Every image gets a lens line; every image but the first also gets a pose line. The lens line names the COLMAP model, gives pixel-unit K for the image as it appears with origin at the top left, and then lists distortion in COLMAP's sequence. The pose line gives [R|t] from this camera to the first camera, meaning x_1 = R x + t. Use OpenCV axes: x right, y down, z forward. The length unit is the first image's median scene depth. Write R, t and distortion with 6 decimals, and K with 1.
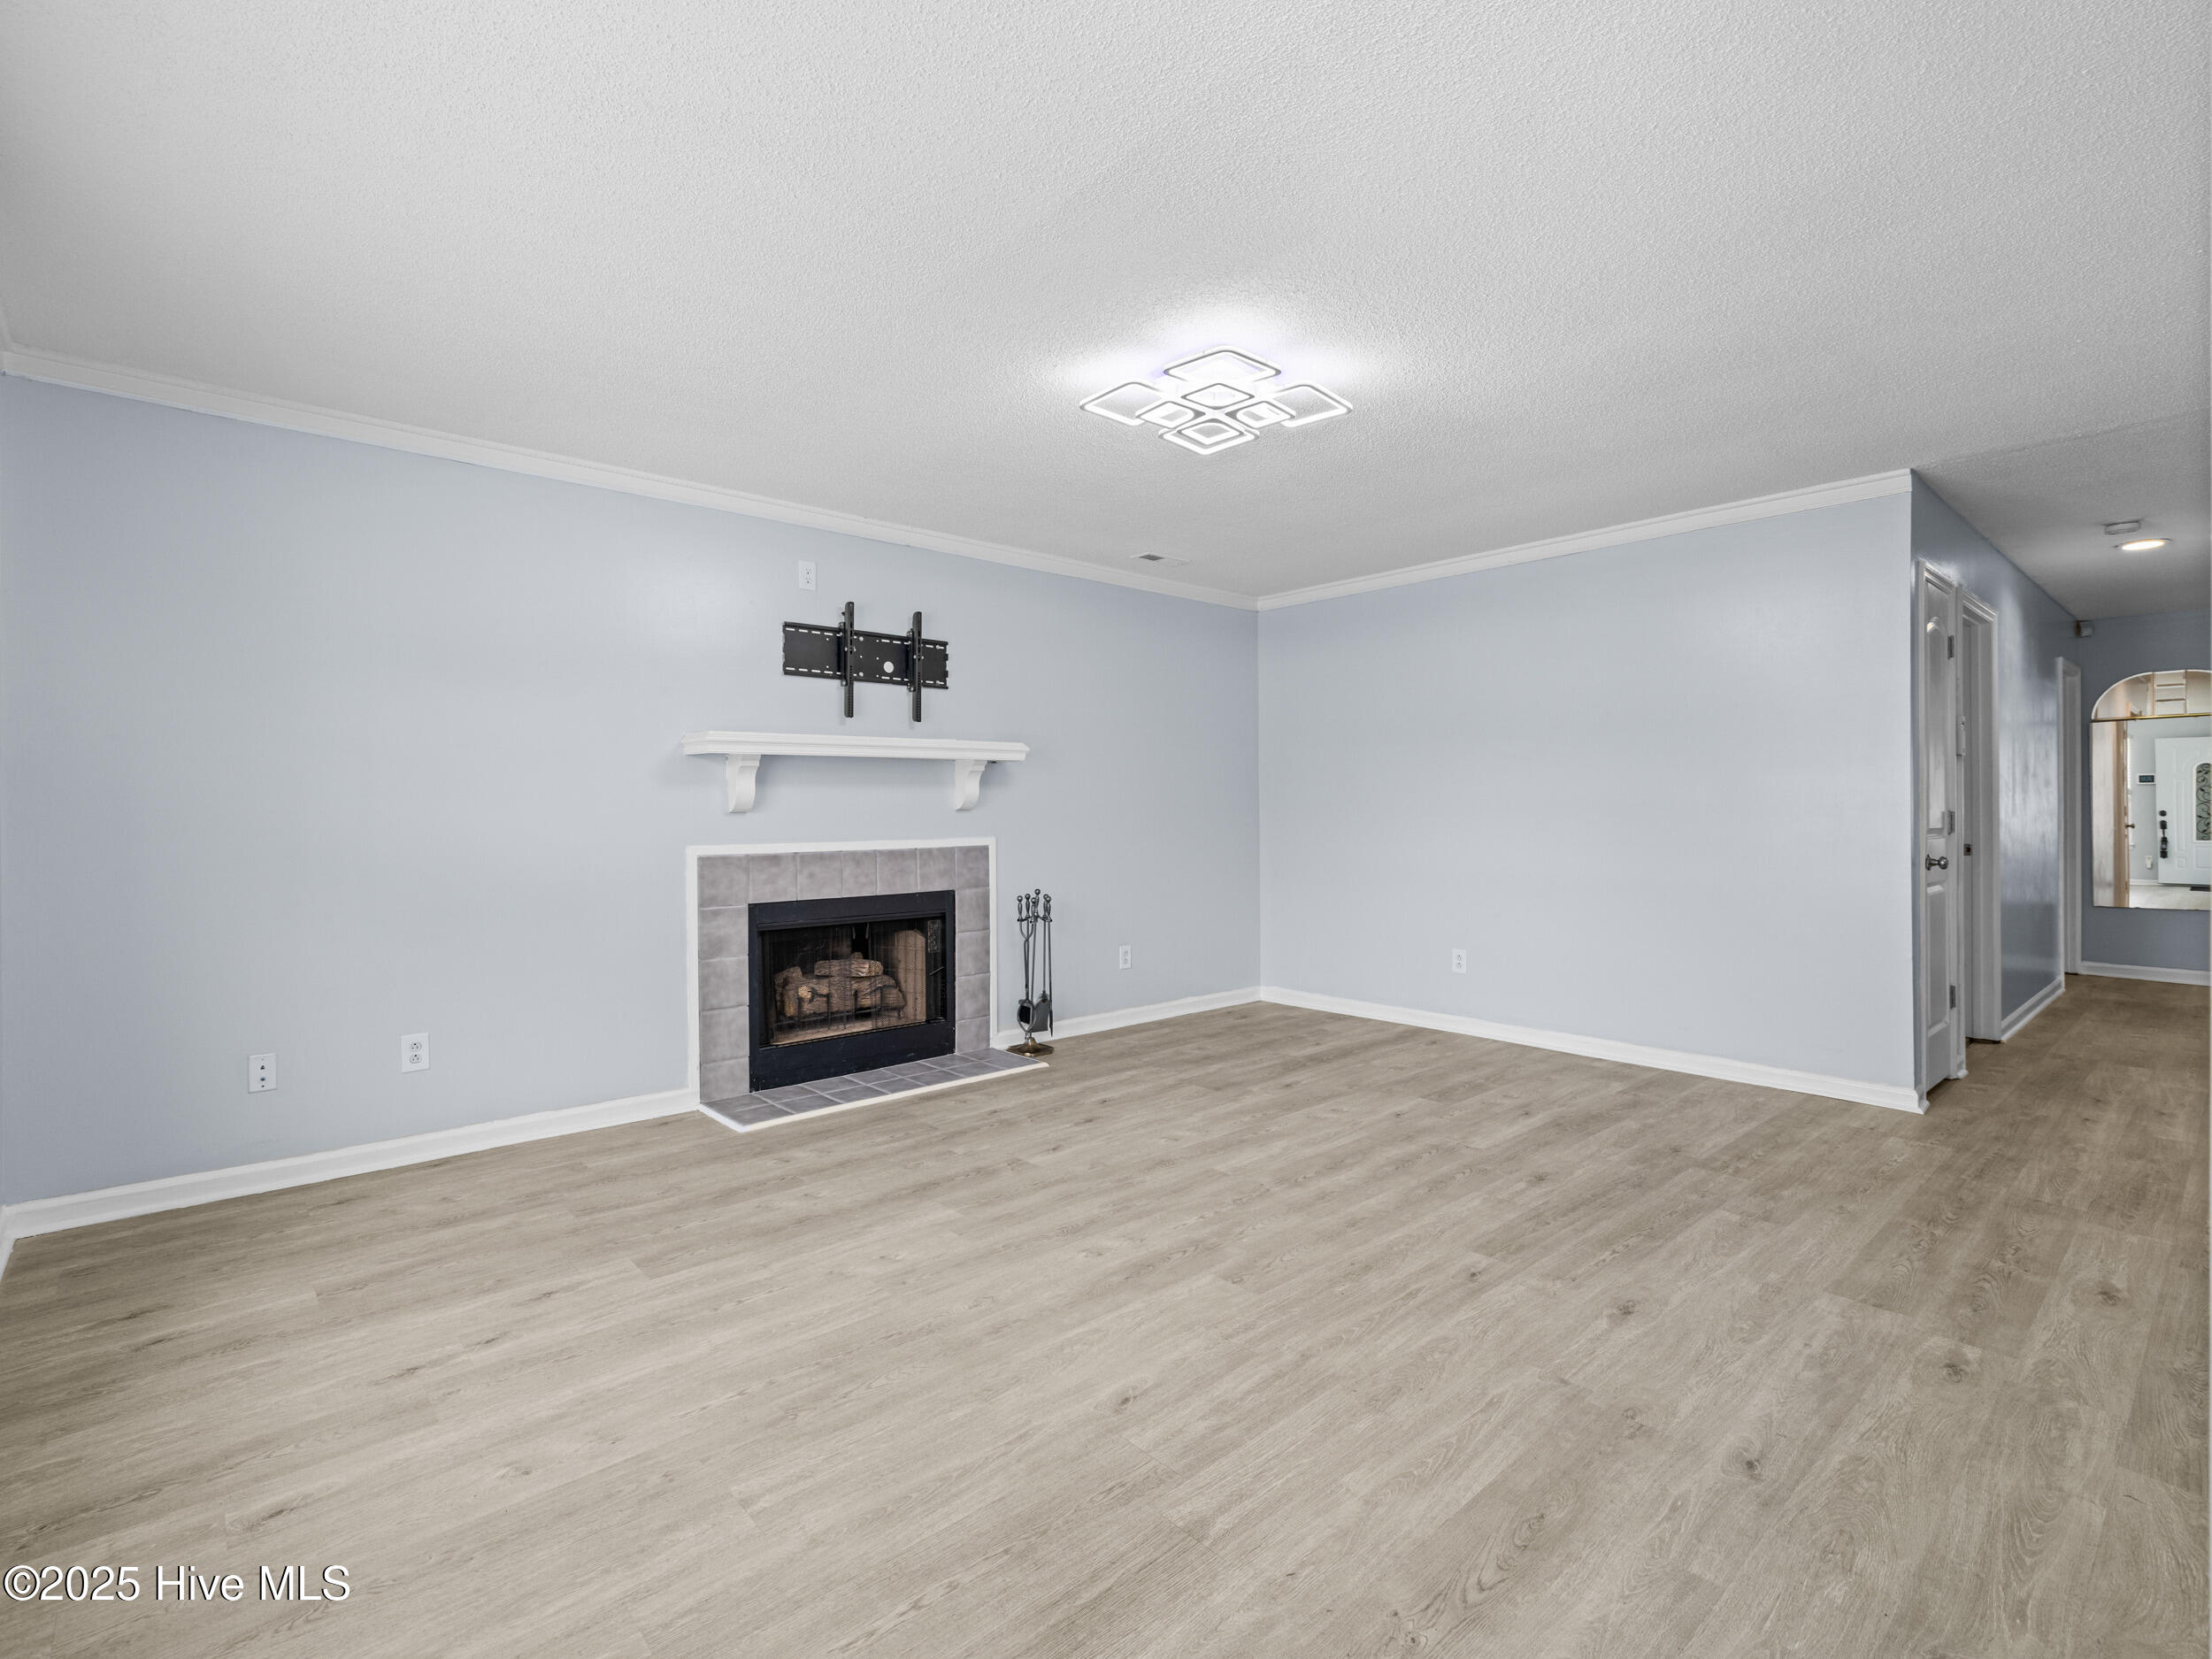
lens RADIAL K [[1040.0, 0, 1074.6], [0, 1040.0, 816.3], [0, 0, 1]] dist [-0.001303, 0.002498]
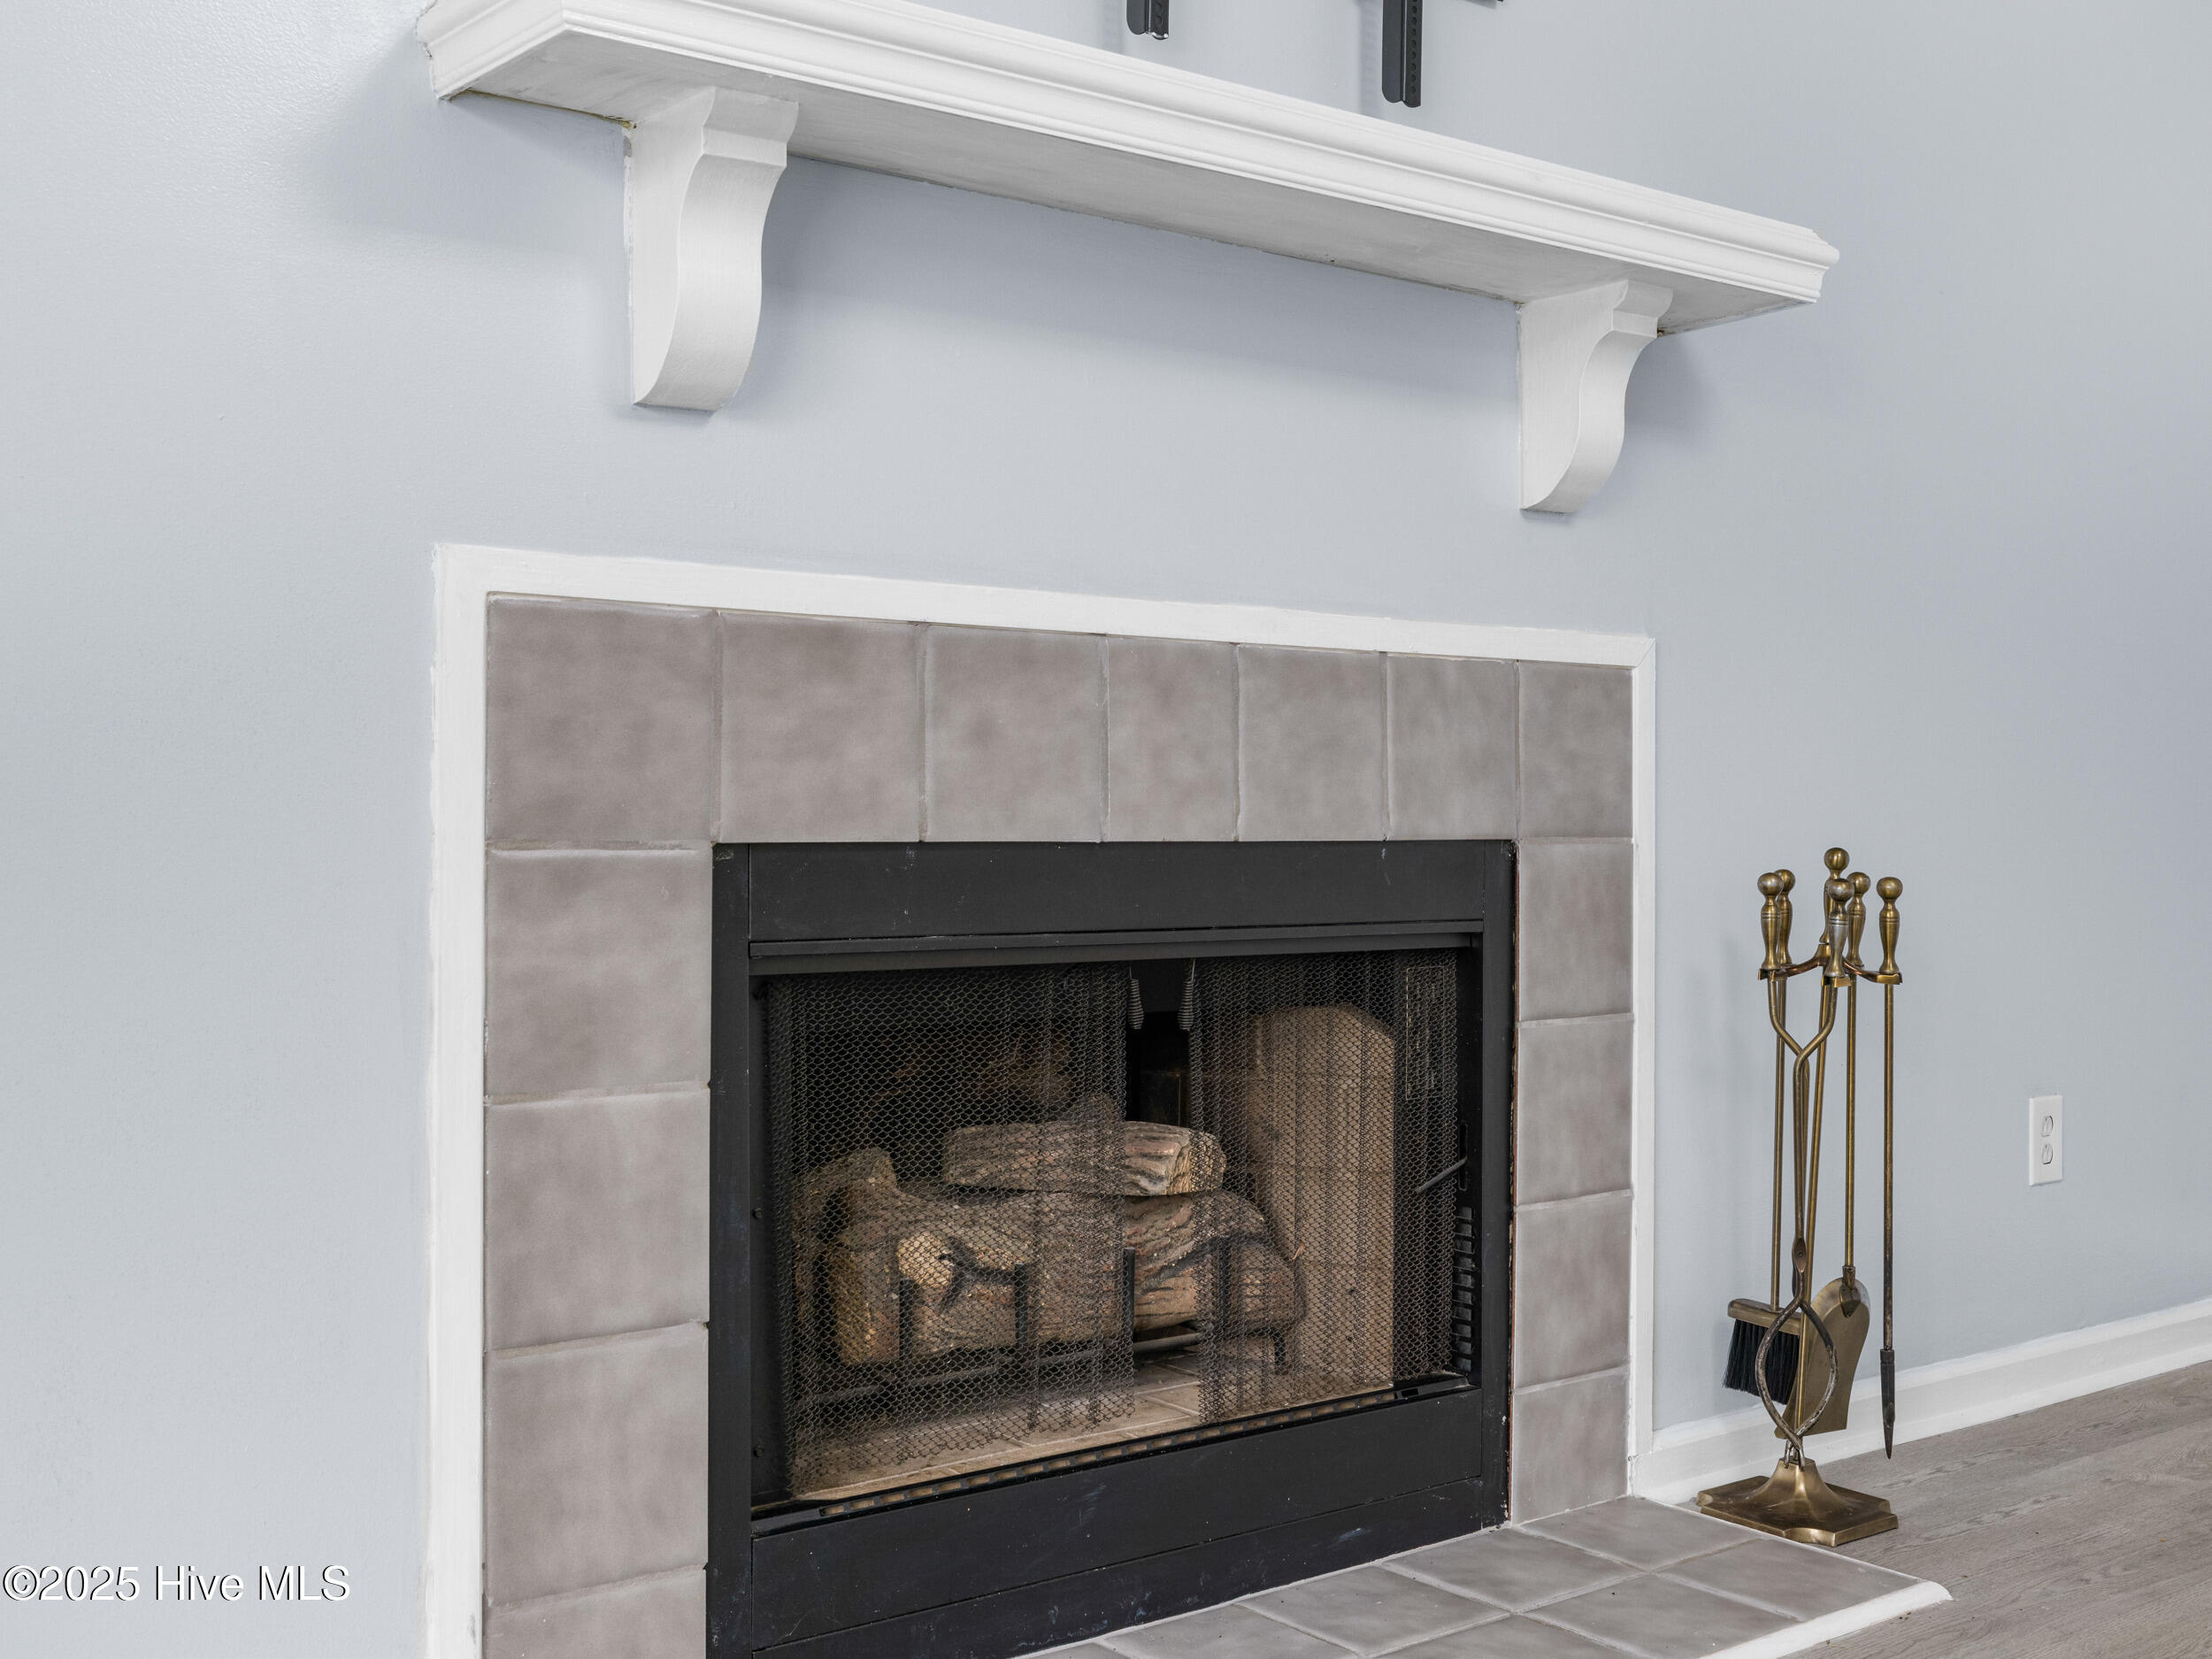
lens RADIAL K [[2330.7, 0, 1114.0], [0, 2330.7, 816.7], [0, 0, 1]] dist [-0.004924, 0.000000]
pose [[0.998531, 0.011073, -0.053048, -0.211085], [-0.011507, 0.999903, -0.007883, 0.083109], [0.052956, 0.008481, 0.998561, 0.539511]]
